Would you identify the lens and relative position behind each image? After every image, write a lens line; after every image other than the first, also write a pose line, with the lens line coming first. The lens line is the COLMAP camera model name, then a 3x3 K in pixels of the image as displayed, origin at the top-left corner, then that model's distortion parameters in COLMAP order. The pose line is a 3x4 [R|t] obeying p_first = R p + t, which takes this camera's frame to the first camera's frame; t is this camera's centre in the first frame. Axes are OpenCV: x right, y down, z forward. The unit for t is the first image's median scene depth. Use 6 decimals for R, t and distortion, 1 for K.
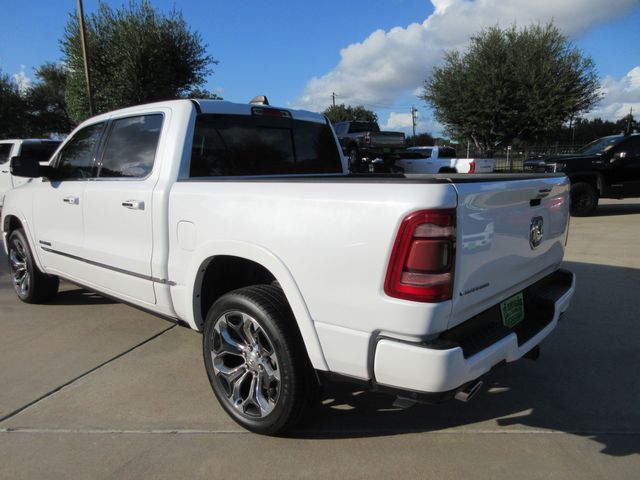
lens RADIAL K [[499.3, 0, 318.3], [0, 499.3, 242.2], [0, 0, 1]] dist [0.007130, -0.010288]
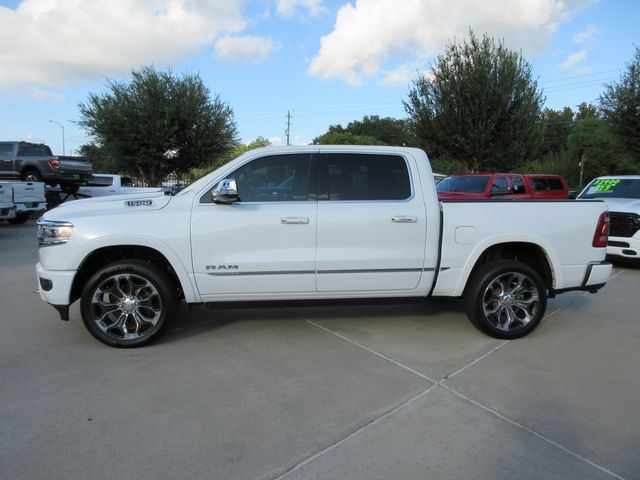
lens RADIAL K [[499.3, 0, 321.7], [0, 499.3, 241.3], [0, 0, 1]] dist [0.007130, -0.010288]
pose [[0.647957, -0.064719, 0.758922, -1.045898], [0.110696, 0.993806, -0.009761, -0.015424], [-0.753590, 0.090334, 0.651108, 0.198499]]
